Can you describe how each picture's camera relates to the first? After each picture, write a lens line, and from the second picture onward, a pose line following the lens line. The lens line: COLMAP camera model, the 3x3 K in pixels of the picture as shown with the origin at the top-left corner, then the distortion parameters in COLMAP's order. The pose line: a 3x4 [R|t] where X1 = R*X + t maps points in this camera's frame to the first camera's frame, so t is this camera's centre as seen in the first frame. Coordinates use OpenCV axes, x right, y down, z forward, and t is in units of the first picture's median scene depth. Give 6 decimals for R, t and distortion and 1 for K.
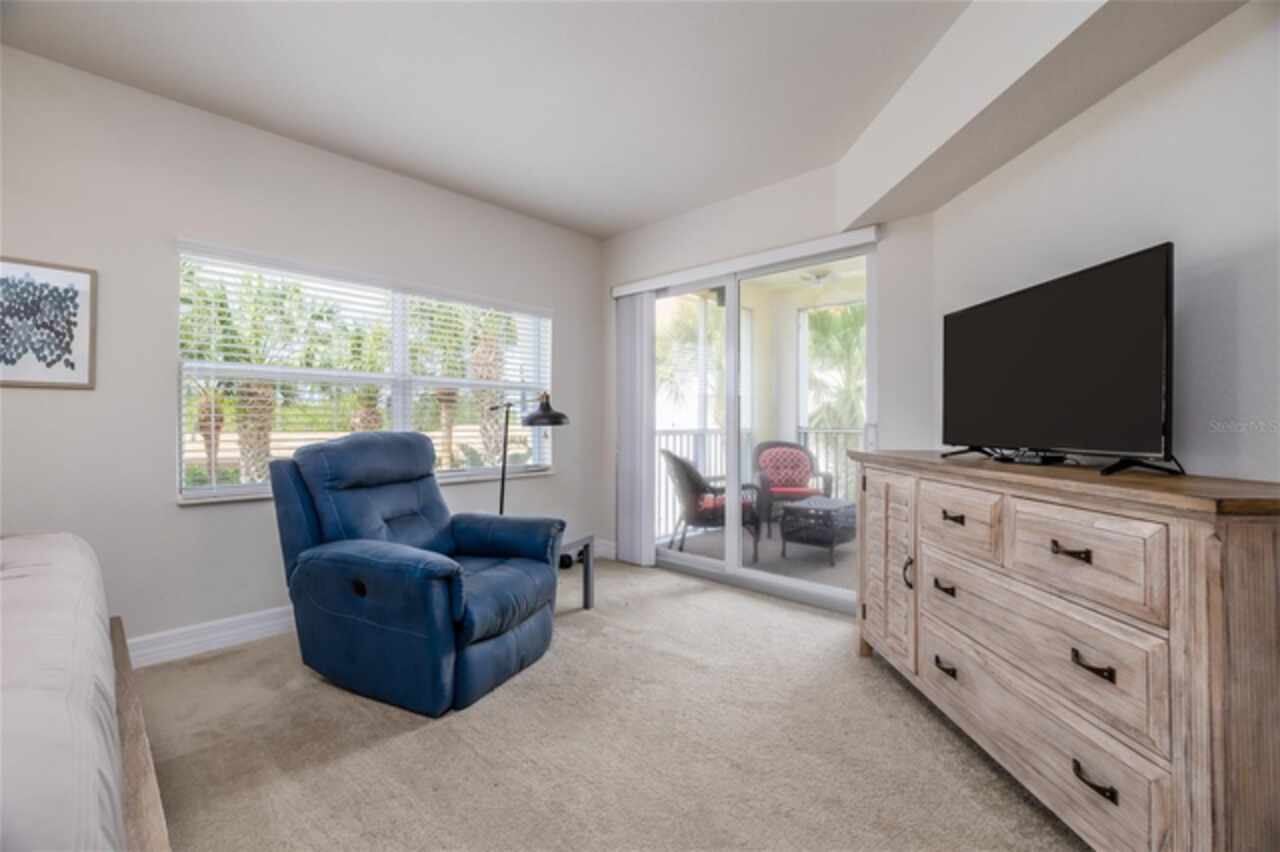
lens RADIAL K [[536.2, 0, 638.5], [0, 536.2, 409.3], [0, 0, 1]] dist [0.000410, 0.000028]
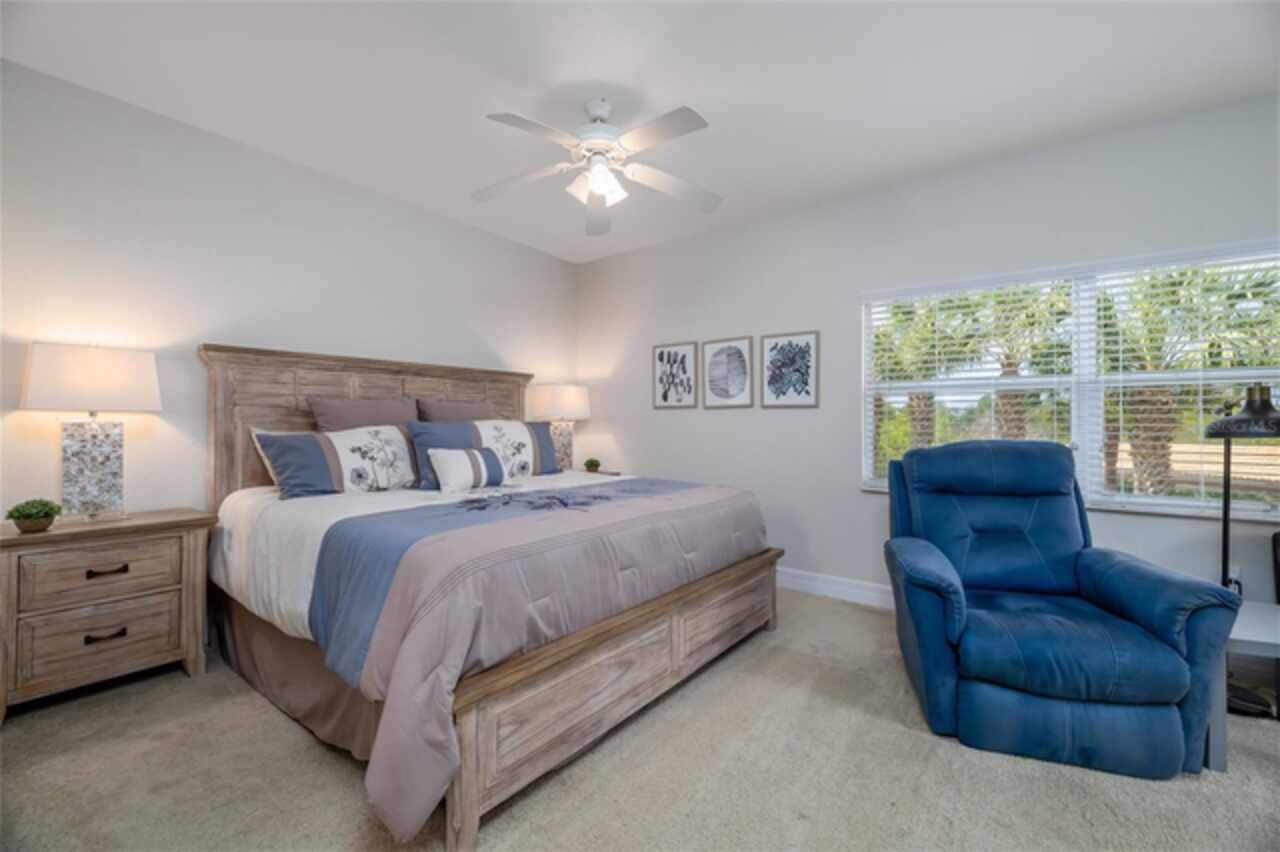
lens RADIAL K [[532.1, 0, 640.0], [0, 532.1, 426.0], [0, 0, 1]] dist [0.001005, 0.000240]
pose [[0.103248, -0.003061, -0.994651, 0.448136], [0.016890, 0.999856, -0.001324, 0.009502], [0.994512, -0.016663, 0.103285, 0.324058]]
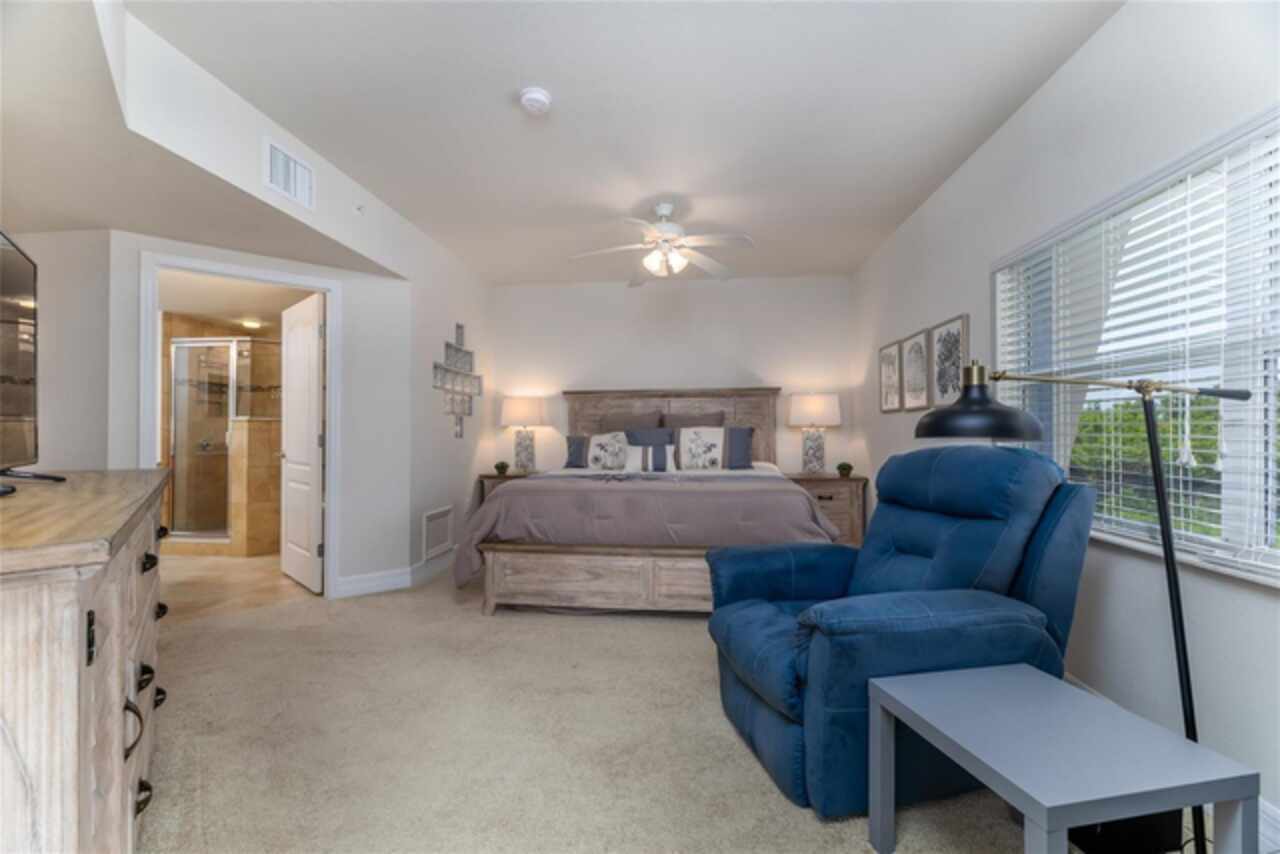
lens RADIAL K [[552.9, 0, 640.0], [0, 552.9, 427.0], [0, 0, 1]] dist [-0.000152, -0.000066]
pose [[-0.801896, -0.009411, -0.597389, 0.383396], [0.009046, 0.999570, -0.027890, 0.039338], [0.597395, -0.027769, -0.801466, 1.561922]]
